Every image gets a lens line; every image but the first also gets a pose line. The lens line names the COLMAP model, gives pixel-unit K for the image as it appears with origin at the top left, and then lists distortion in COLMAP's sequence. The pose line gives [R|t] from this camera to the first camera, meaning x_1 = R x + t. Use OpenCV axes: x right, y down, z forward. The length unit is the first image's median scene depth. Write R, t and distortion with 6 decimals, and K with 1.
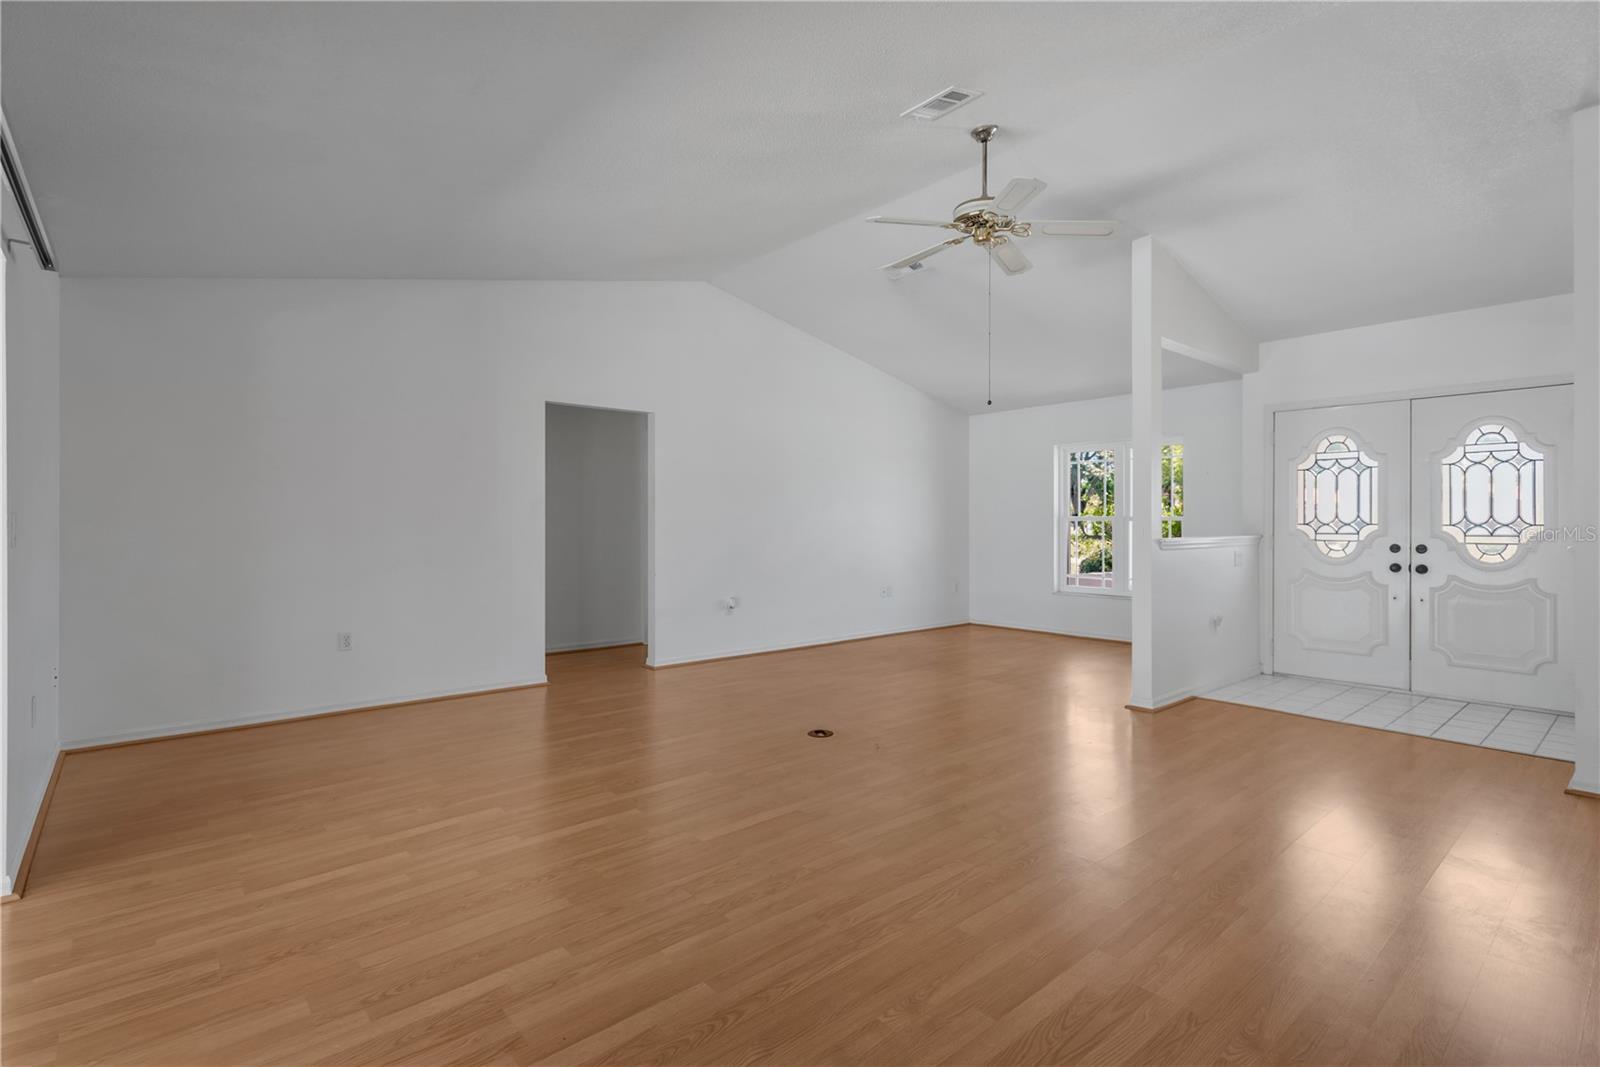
lens RADIAL K [[751.2, 0, 794.6], [0, 751.2, 526.2], [0, 0, 1]] dist [0.000649, 0.000460]
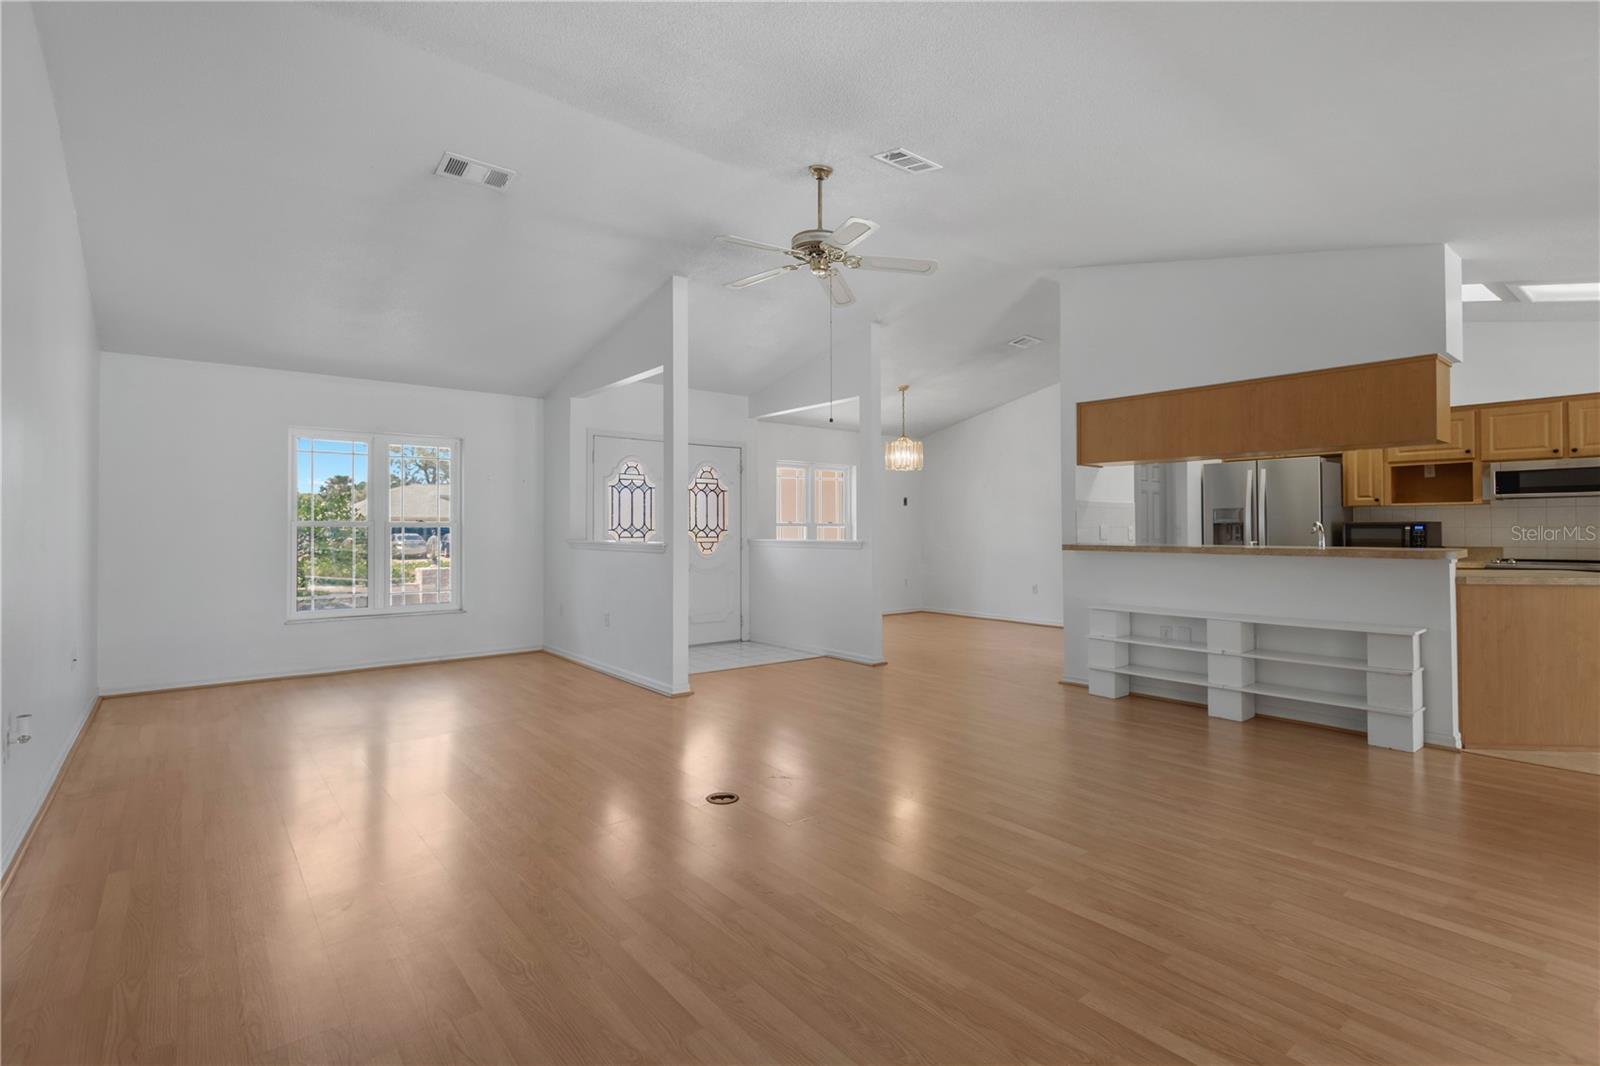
lens RADIAL K [[751.2, 0, 794.6], [0, 751.2, 536.4], [0, 0, 1]] dist [0.000649, 0.000460]
pose [[0.043938, -0.012196, 0.998960, -0.658871], [0.005863, 0.999911, 0.011950, -0.006690], [-0.999017, 0.005332, 0.044005, 0.786008]]
